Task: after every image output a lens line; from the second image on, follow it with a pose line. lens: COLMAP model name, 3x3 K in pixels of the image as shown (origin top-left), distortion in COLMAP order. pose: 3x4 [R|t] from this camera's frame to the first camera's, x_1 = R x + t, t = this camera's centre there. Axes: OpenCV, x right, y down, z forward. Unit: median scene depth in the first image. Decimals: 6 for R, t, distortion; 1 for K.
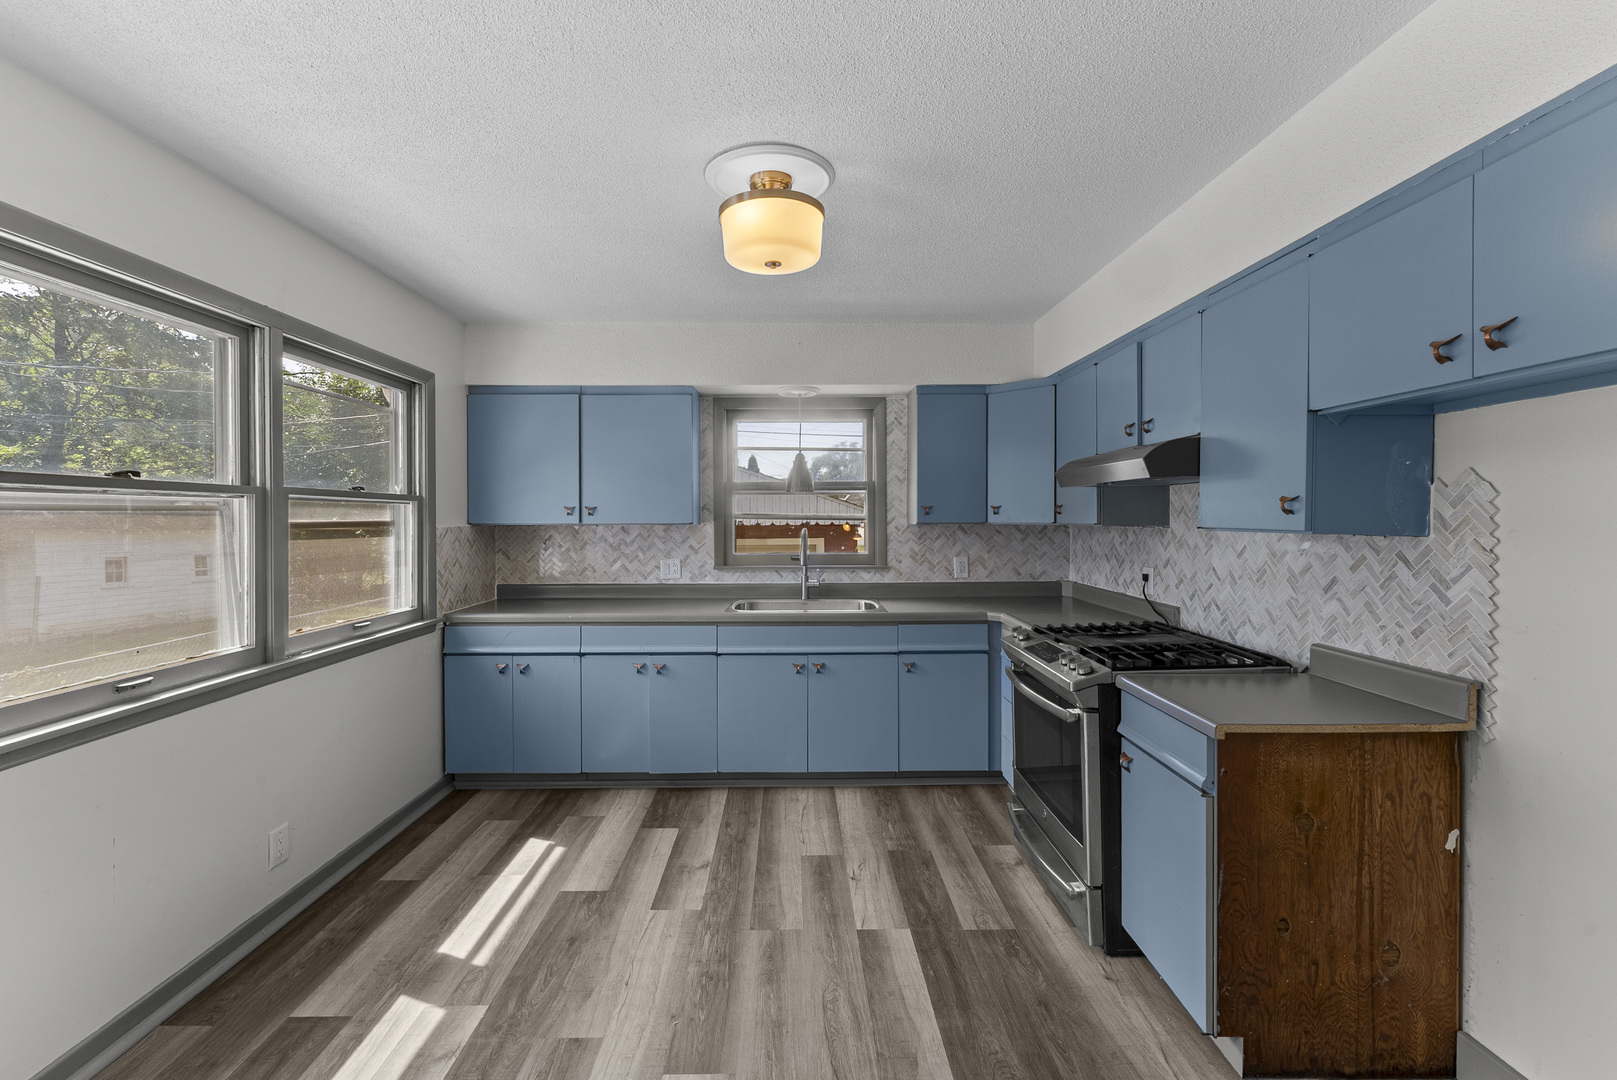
lens RADIAL K [[672.1, 0, 803.3], [0, 672.1, 525.8], [0, 0, 1]] dist [-0.002504, 0.000011]
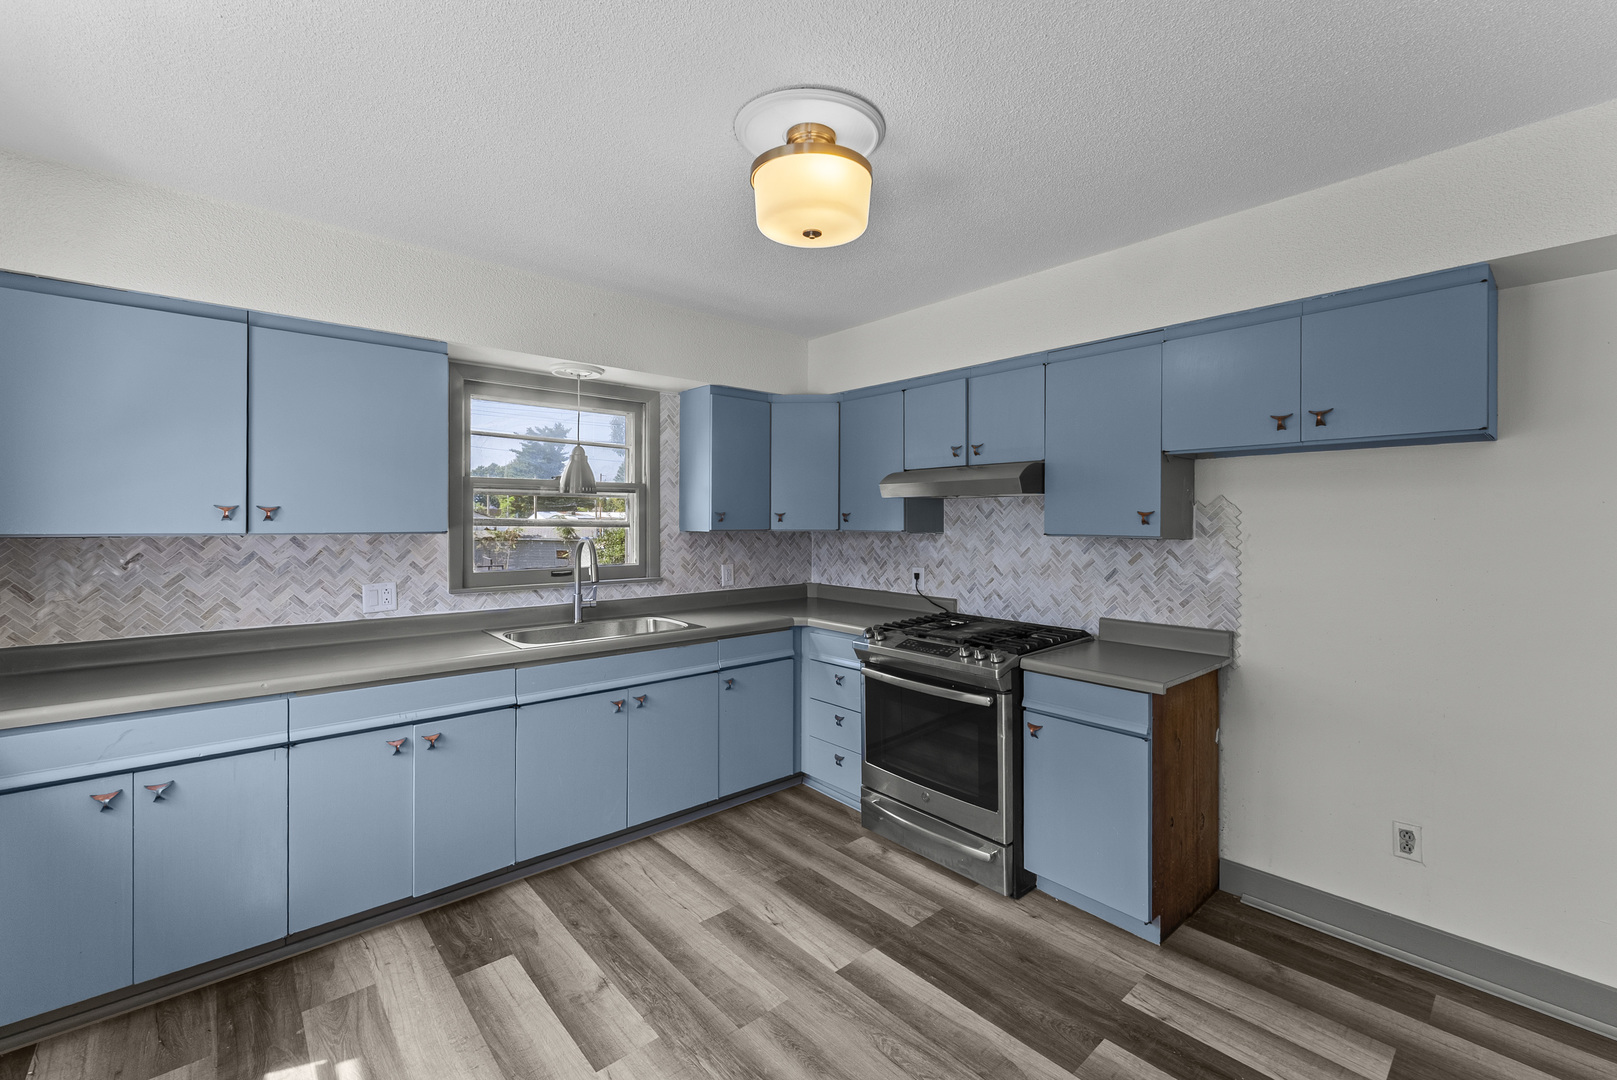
lens RADIAL K [[672.1, 0, 808.3], [0, 672.1, 523.7], [0, 0, 1]] dist [-0.002504, 0.000011]
pose [[0.757706, 0.002183, 0.652593, -0.385203], [0.004169, 0.999958, -0.008185, -0.005648], [-0.652583, 0.008922, 0.757665, 0.222236]]
